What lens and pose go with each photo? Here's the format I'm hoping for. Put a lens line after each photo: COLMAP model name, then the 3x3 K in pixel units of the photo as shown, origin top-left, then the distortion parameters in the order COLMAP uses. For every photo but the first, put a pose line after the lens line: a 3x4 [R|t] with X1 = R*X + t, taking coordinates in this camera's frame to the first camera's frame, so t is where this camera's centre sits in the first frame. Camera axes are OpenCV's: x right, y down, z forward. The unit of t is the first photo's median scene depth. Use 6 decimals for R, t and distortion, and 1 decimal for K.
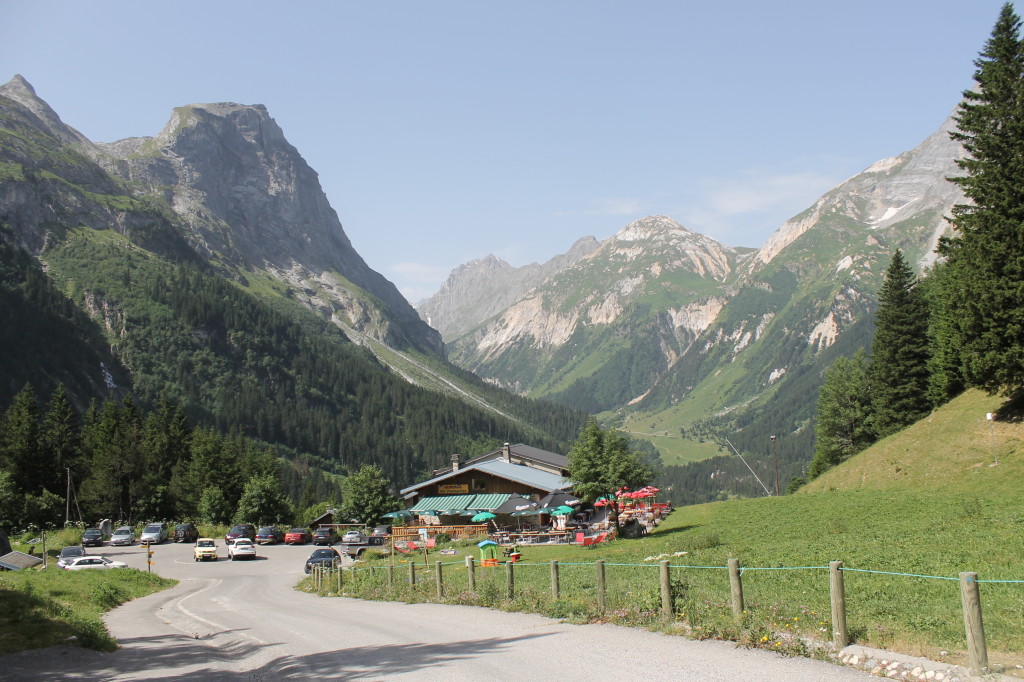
lens RADIAL K [[865.8, 0, 510.7], [0, 865.8, 346.8], [0, 0, 1]] dist [-0.142119, 0.078204]
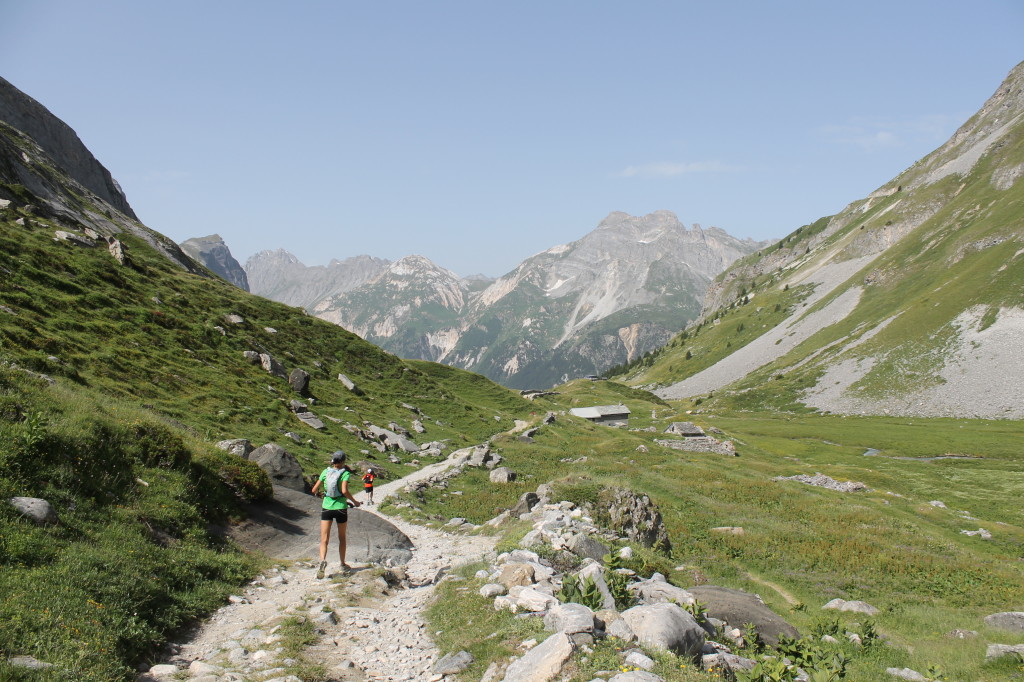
lens RADIAL K [[865.8, 0, 513.7], [0, 865.8, 338.9], [0, 0, 1]] dist [-0.142119, 0.078204]
pose [[0.948973, 0.031042, 0.313826, -0.167495], [-0.054846, 0.996224, 0.067306, -0.144462], [-0.310552, -0.081084, 0.947092, -0.586285]]
